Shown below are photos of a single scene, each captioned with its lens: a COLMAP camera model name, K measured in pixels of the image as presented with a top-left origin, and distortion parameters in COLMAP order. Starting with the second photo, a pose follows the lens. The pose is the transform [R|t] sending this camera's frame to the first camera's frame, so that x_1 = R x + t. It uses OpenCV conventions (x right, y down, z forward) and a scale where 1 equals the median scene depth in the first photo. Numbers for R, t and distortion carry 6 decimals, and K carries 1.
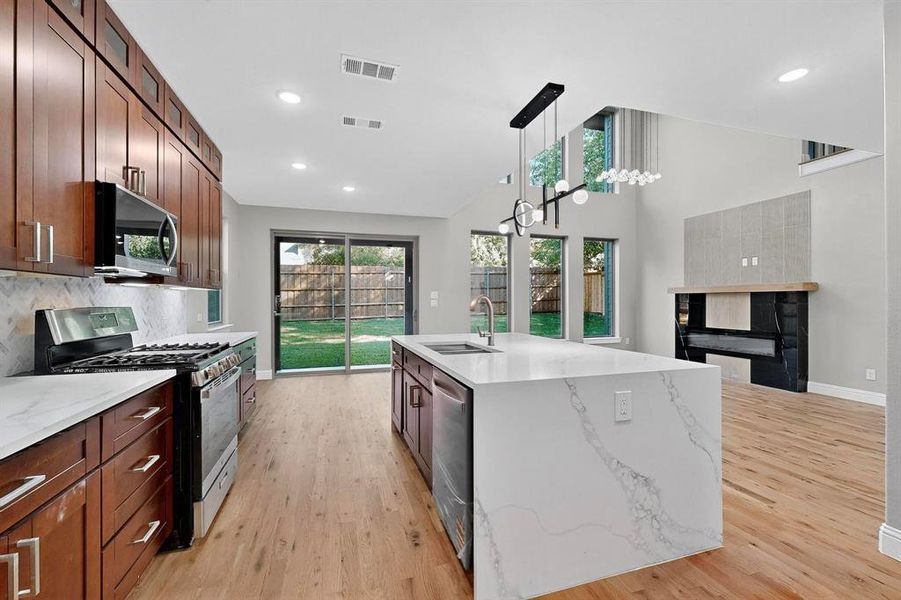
lens RADIAL K [[392.1, 0, 439.2], [0, 392.1, 300.5], [0, 0, 1]] dist [0.007198, -0.000808]
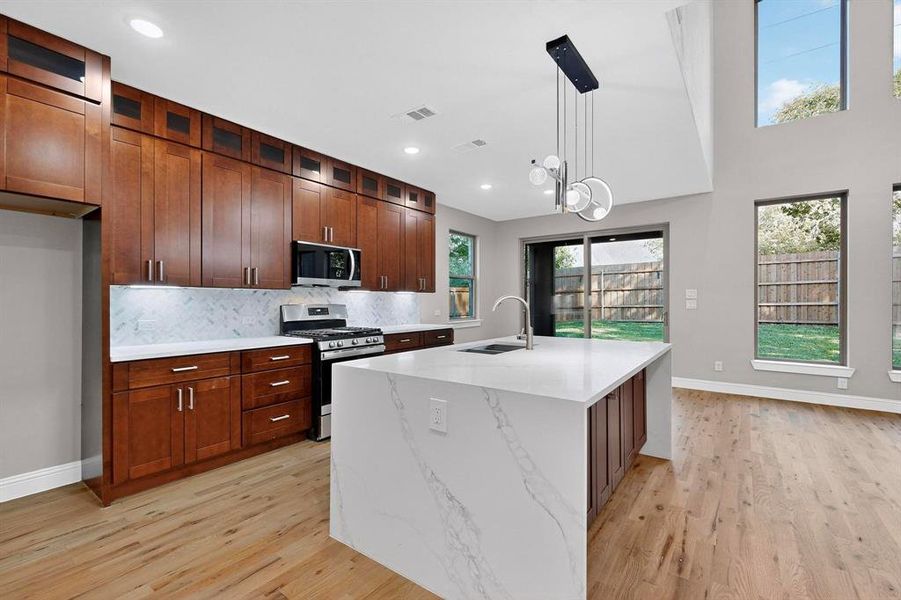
lens RADIAL K [[392.1, 0, 443.9], [0, 392.1, 302.1], [0, 0, 1]] dist [0.007198, -0.000808]
pose [[0.582309, 0.002232, -0.812964, 0.881162], [0.001254, 0.999993, 0.003644, -0.000516], [0.812966, -0.003141, 0.582302, 0.341406]]
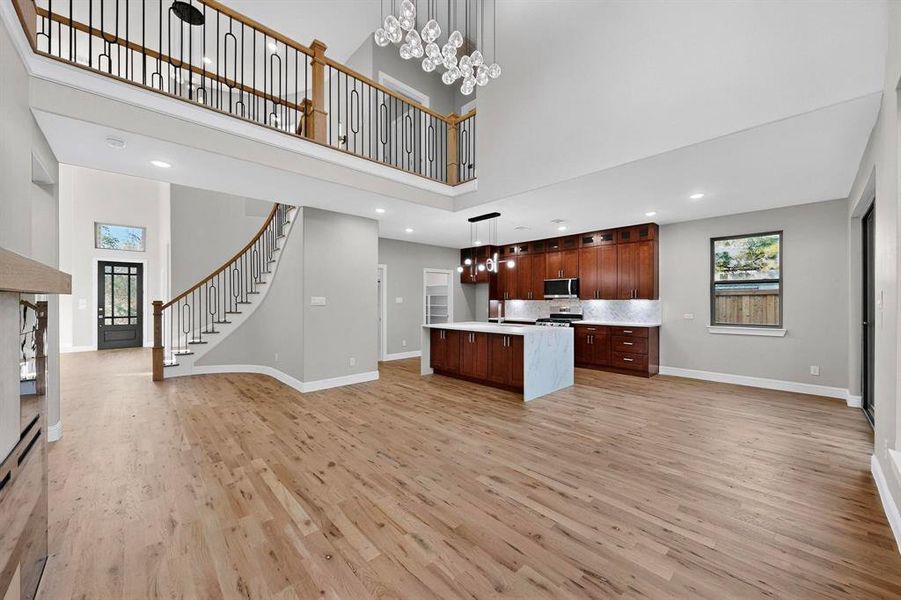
lens RADIAL K [[339.5, 0, 450.2], [0, 339.5, 300.1], [0, 0, 1]] dist [0.003713, 0.000313]
pose [[-0.905376, 0.000952, -0.424610, 1.410042], [0.003106, 0.999986, -0.004381, -0.032496], [0.424600, -0.005285, -0.905366, 3.083887]]
